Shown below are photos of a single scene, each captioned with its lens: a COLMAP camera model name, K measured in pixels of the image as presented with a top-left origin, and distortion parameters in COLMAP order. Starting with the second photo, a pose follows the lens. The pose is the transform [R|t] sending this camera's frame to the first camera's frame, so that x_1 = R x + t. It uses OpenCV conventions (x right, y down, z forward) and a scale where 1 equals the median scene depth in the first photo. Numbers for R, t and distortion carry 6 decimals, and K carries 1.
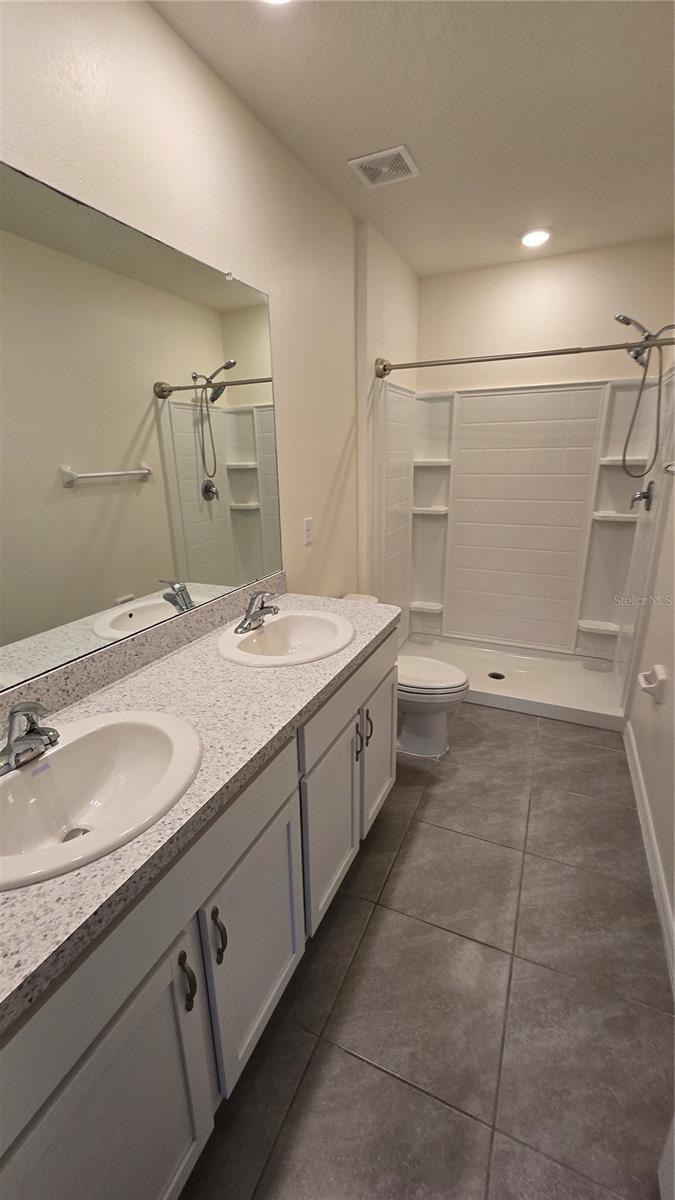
lens RADIAL K [[492.4, 0, 325.5], [0, 492.4, 608.6], [0, 0, 1]] dist [-0.010693, 0.006406]
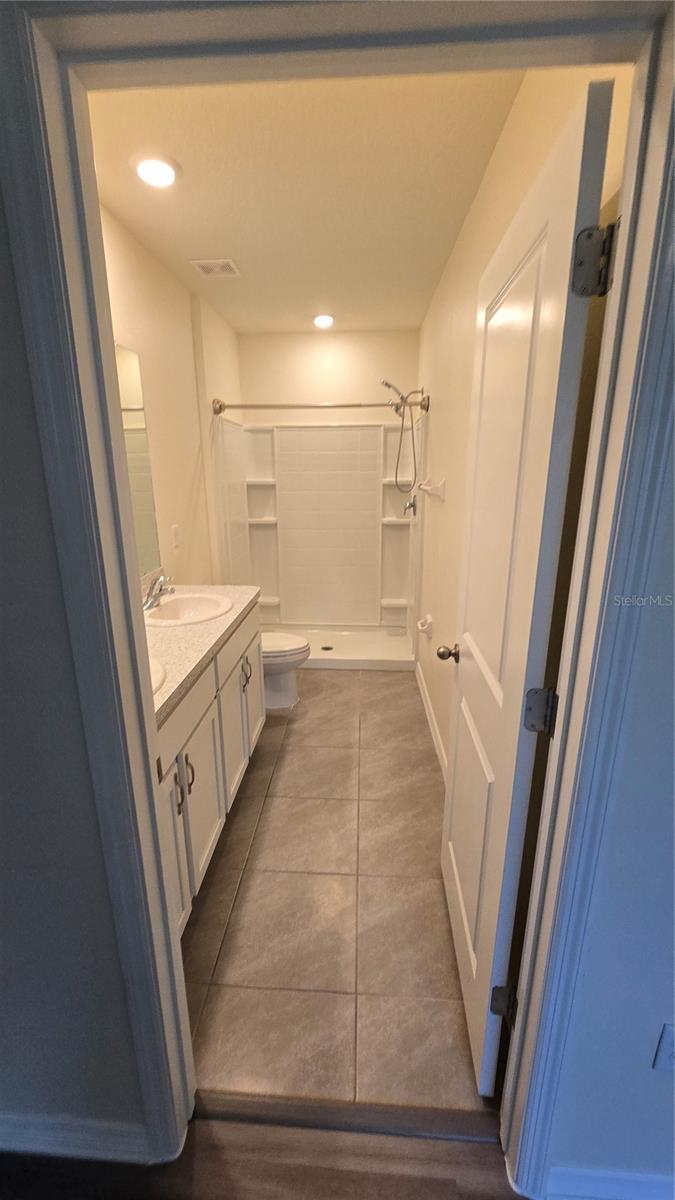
lens RADIAL K [[492.4, 0, 325.5], [0, 492.4, 608.6], [0, 0, 1]] dist [-0.010693, 0.006406]
pose [[0.933559, -0.085661, 0.348038, -0.124638], [0.098387, 0.994966, -0.019023, 0.081189], [-0.344657, 0.052001, 0.937287, -0.272731]]
